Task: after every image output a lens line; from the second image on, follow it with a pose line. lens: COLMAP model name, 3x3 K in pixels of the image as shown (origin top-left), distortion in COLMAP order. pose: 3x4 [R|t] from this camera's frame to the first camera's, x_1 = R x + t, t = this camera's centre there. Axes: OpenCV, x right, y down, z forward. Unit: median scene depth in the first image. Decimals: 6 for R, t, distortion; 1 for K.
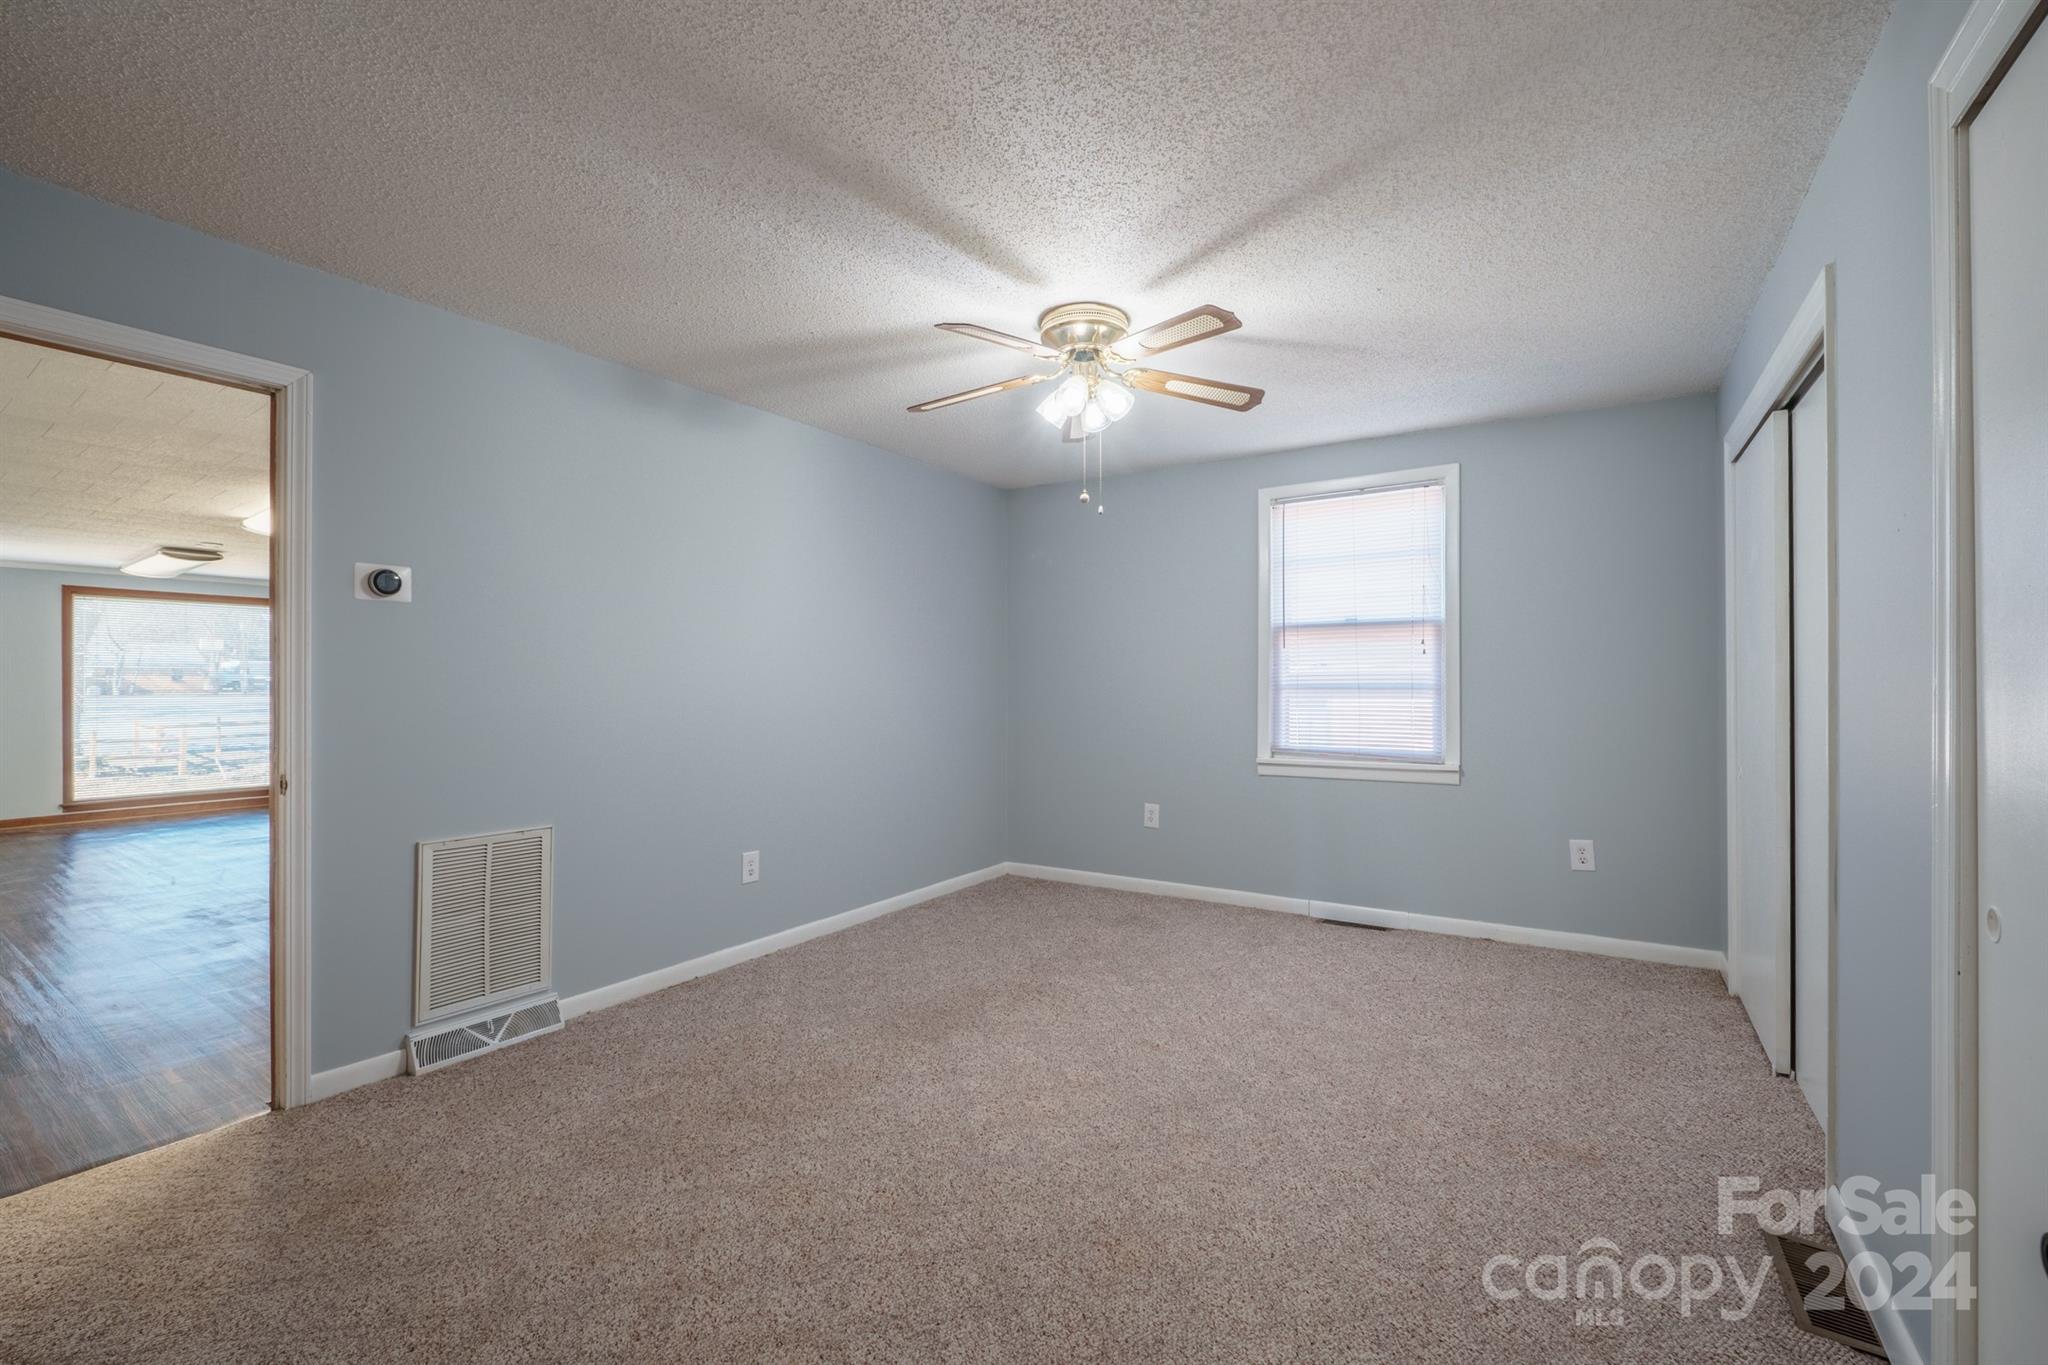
lens RADIAL K [[857.7, 0, 1017.8], [0, 857.7, 676.1], [0, 0, 1]] dist [-0.009827, -0.000205]
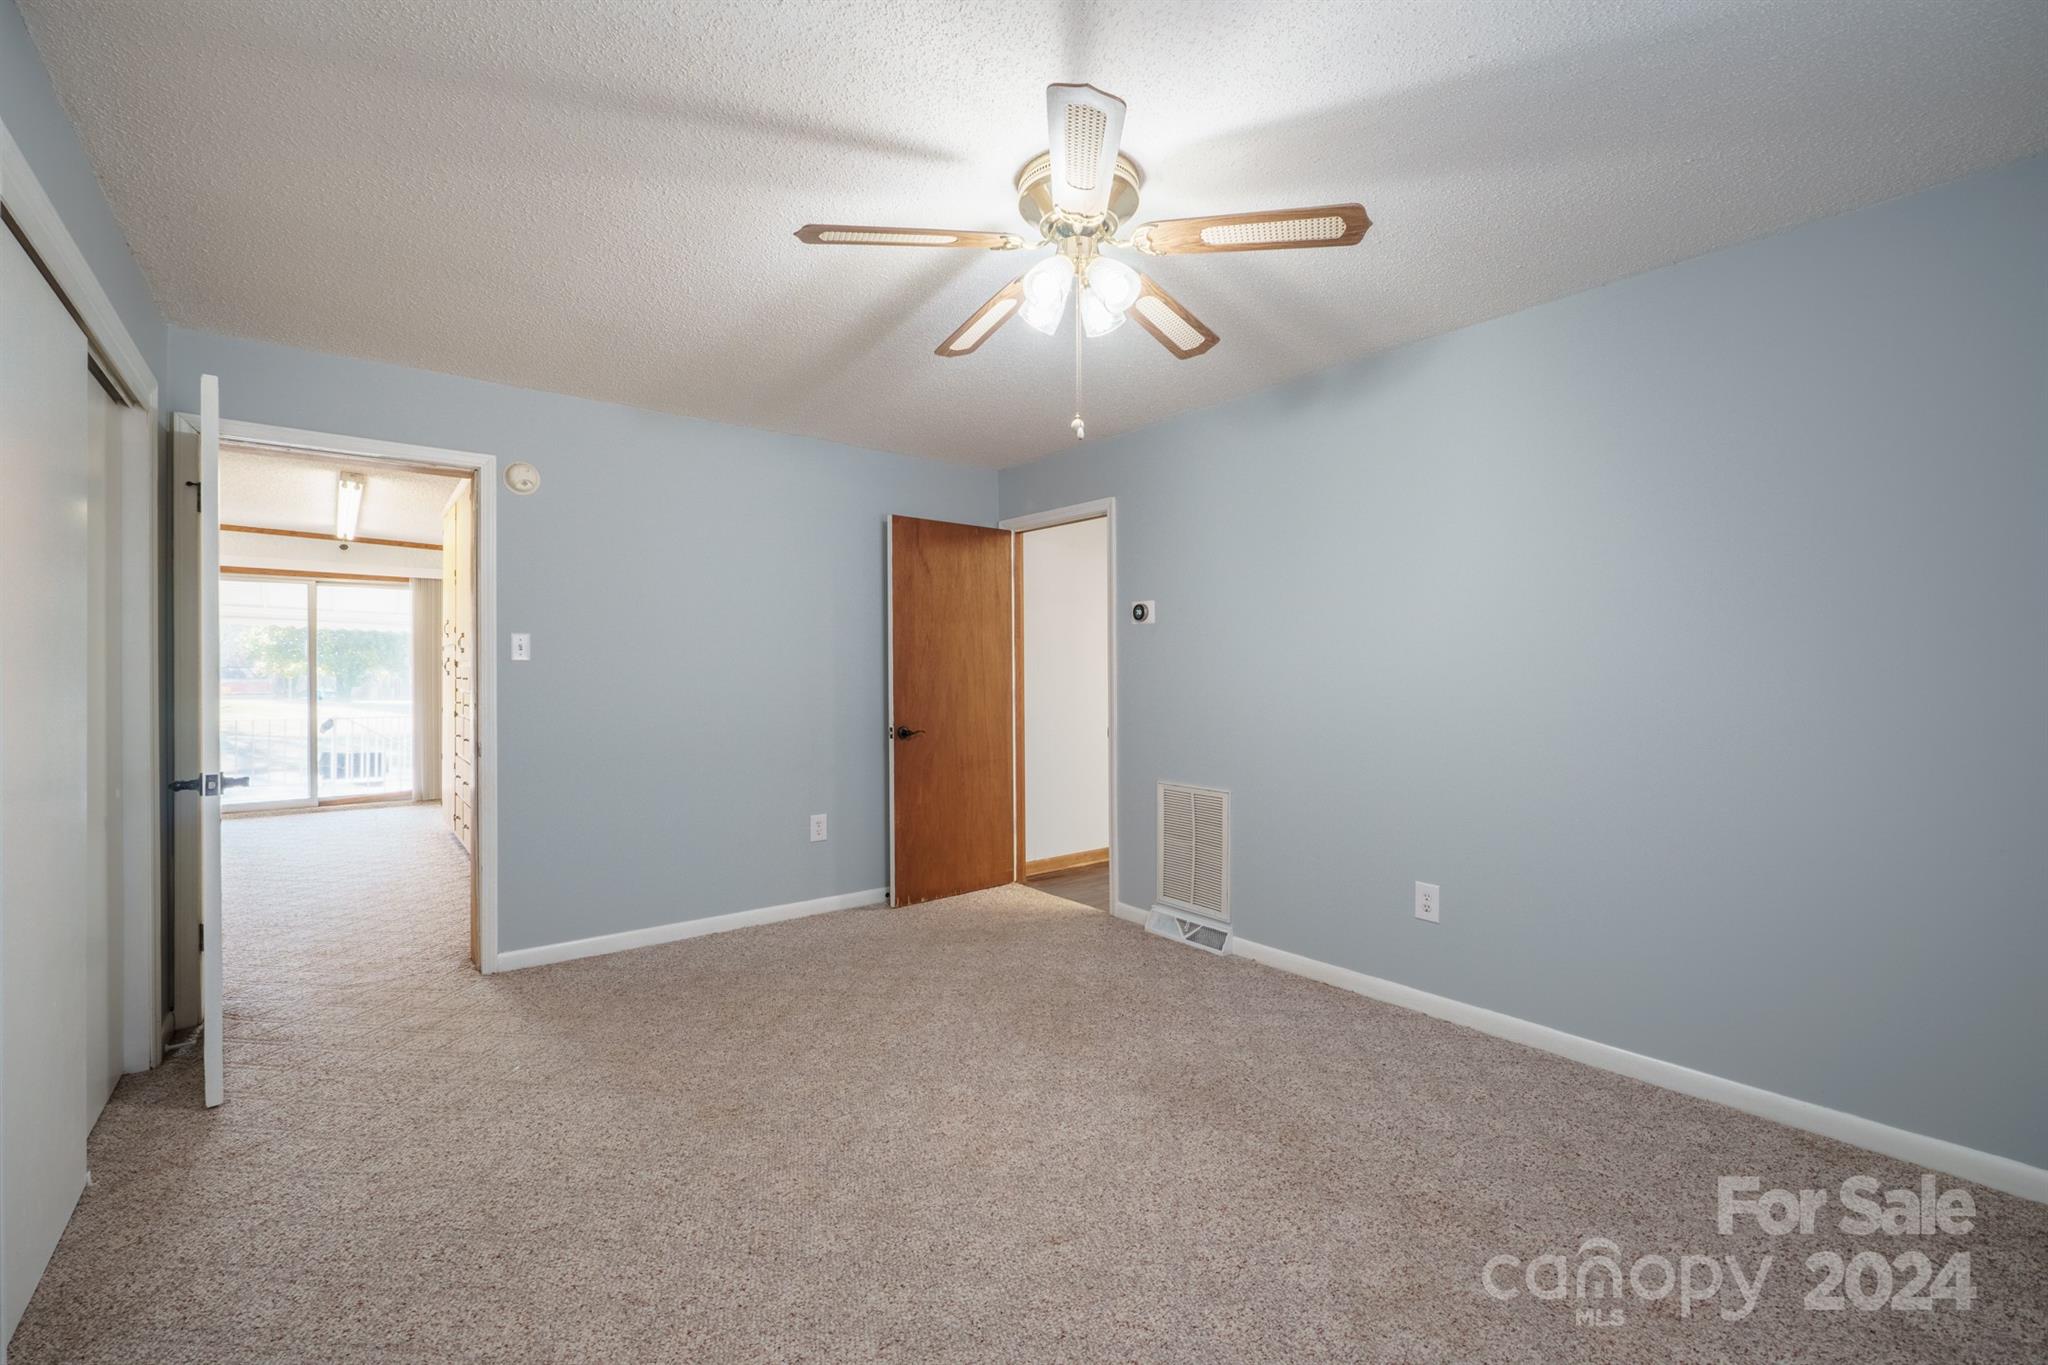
lens RADIAL K [[857.7, 0, 1017.8], [0, 857.7, 676.1], [0, 0, 1]] dist [-0.009827, -0.000205]
pose [[-0.300209, 0.005863, -0.953855, 0.782882], [0.005731, 0.999974, 0.004343, 0.000879], [0.953856, -0.004163, -0.300235, 1.165297]]
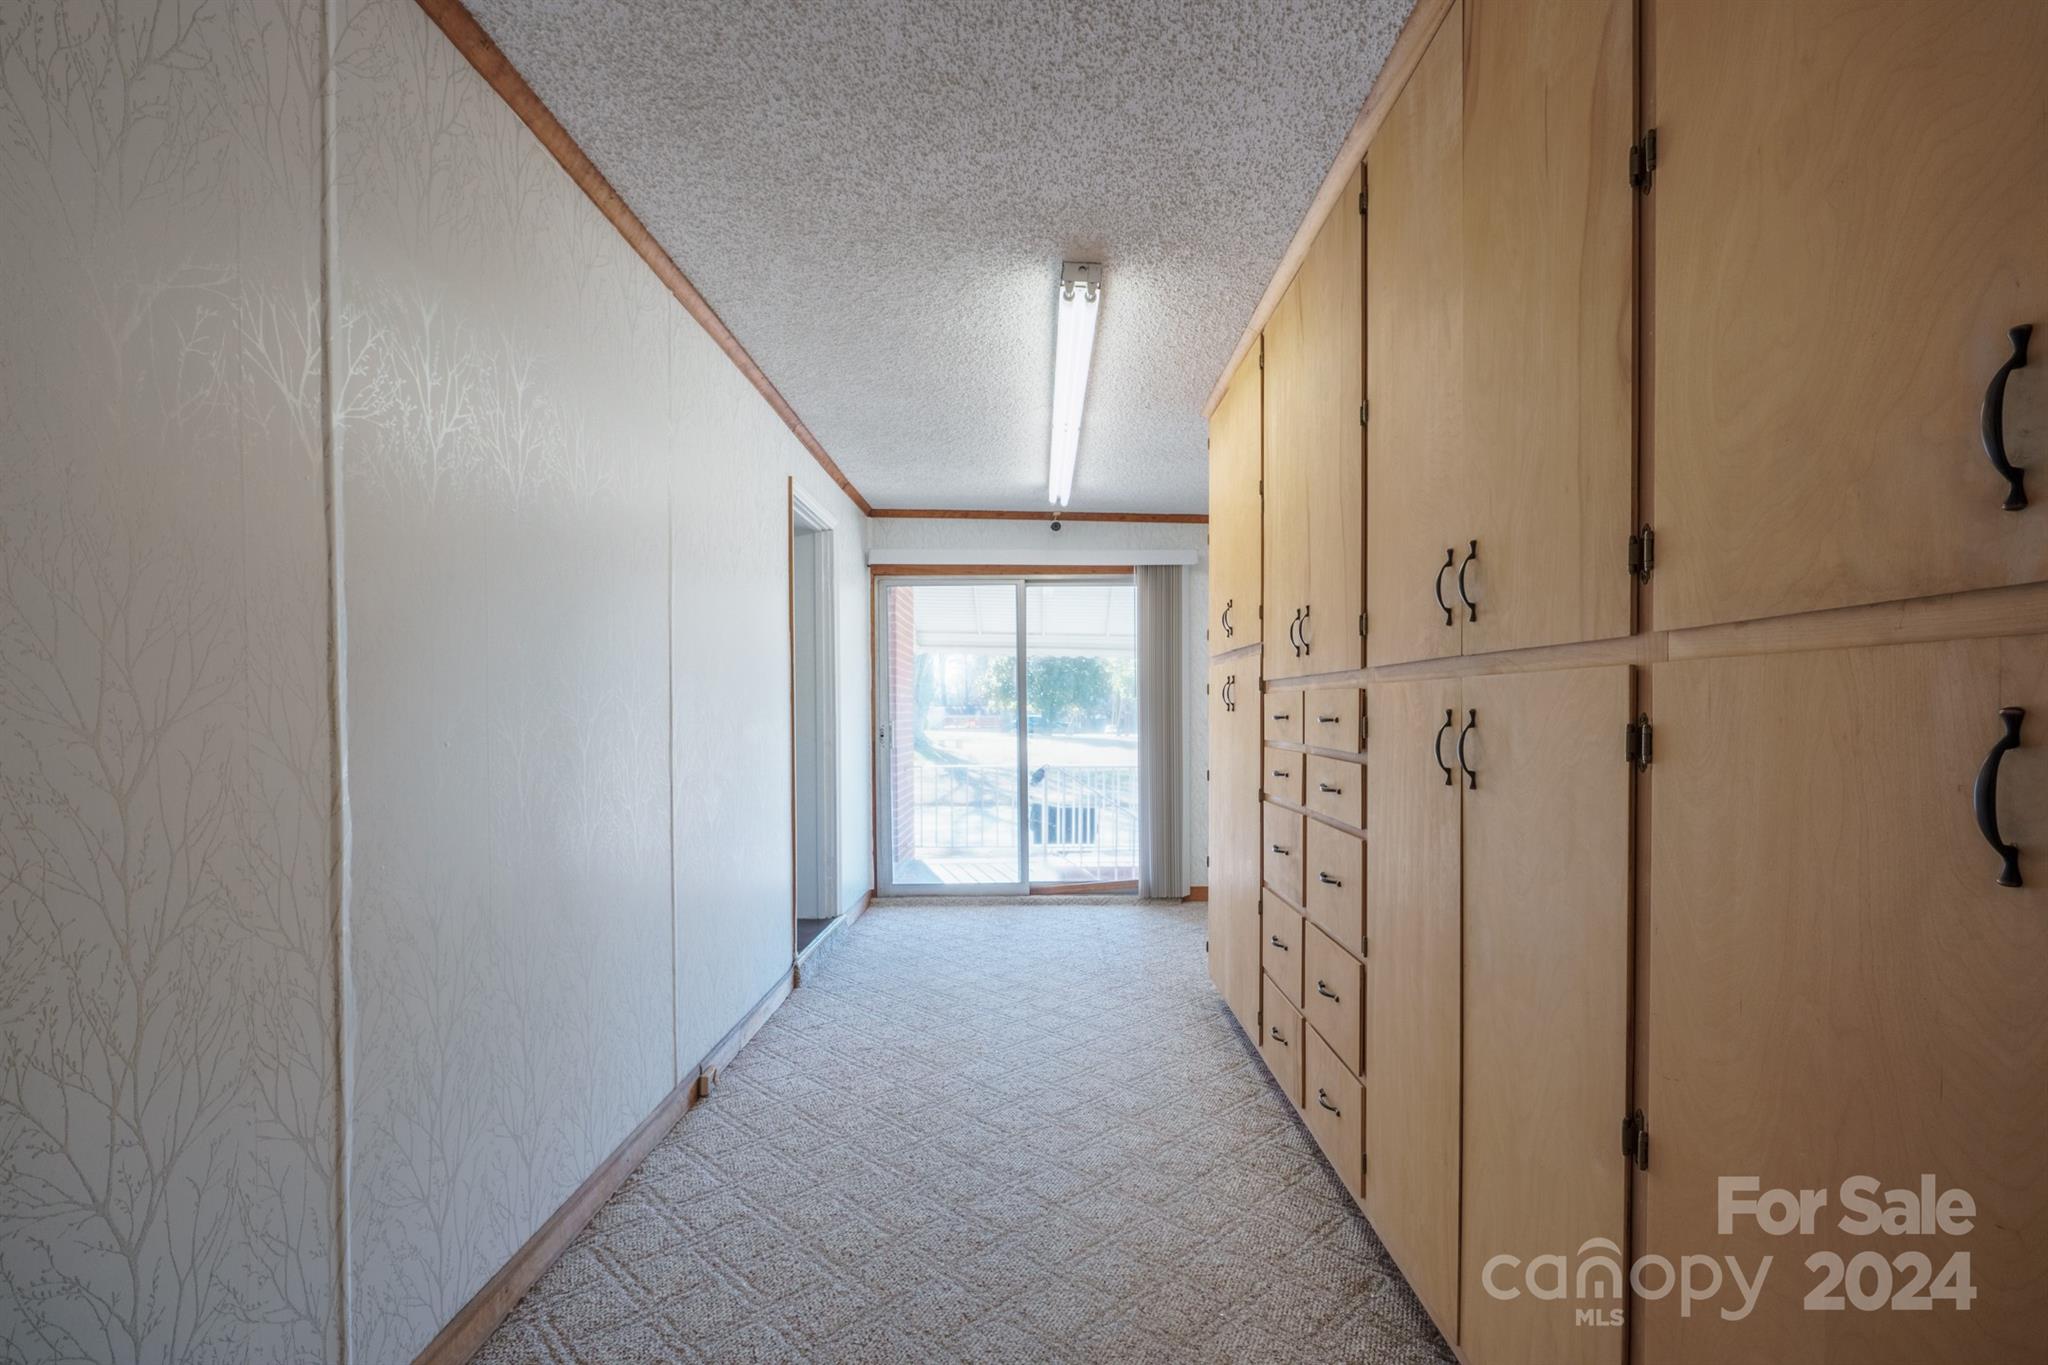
lens RADIAL K [[857.7, 0, 1017.8], [0, 857.7, 676.1], [0, 0, 1]] dist [-0.009827, -0.000205]
pose [[-0.844668, -0.011905, -0.535158, 0.547583], [0.013002, 0.999001, -0.042747, 0.000333], [0.535133, -0.043065, -0.843669, 0.806140]]
